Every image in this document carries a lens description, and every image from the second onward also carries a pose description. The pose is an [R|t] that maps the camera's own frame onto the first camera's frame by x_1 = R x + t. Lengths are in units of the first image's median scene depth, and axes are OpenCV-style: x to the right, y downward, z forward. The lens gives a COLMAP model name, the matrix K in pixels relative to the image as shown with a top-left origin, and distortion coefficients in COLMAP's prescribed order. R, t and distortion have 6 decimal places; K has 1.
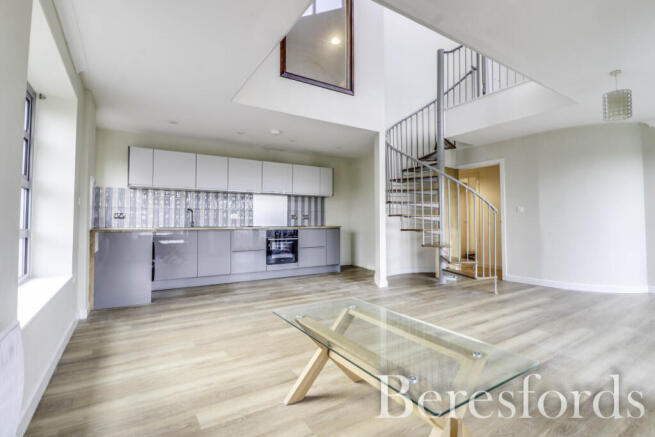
lens RADIAL K [[317.1, 0, 327.3], [0, 317.1, 211.1], [0, 0, 1]] dist [-0.003432, -0.000689]
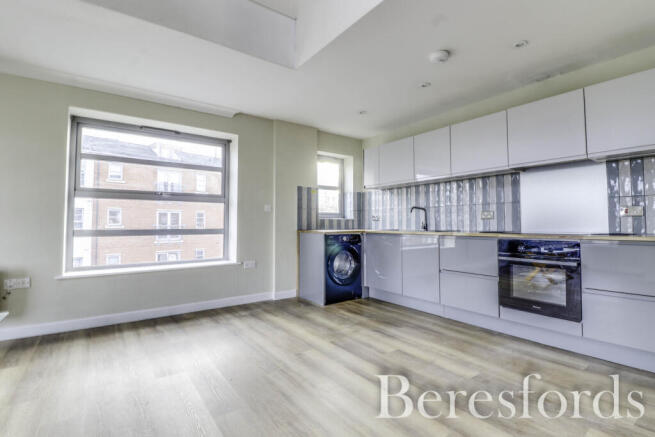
lens RADIAL K [[317.1, 0, 327.3], [0, 317.1, 211.1], [0, 0, 1]] dist [-0.003432, -0.000689]
pose [[0.067036, -0.039098, -0.996984, 0.350779], [0.030905, 0.998834, -0.037093, 0.024811], [0.997272, -0.028325, 0.068166, 0.759097]]
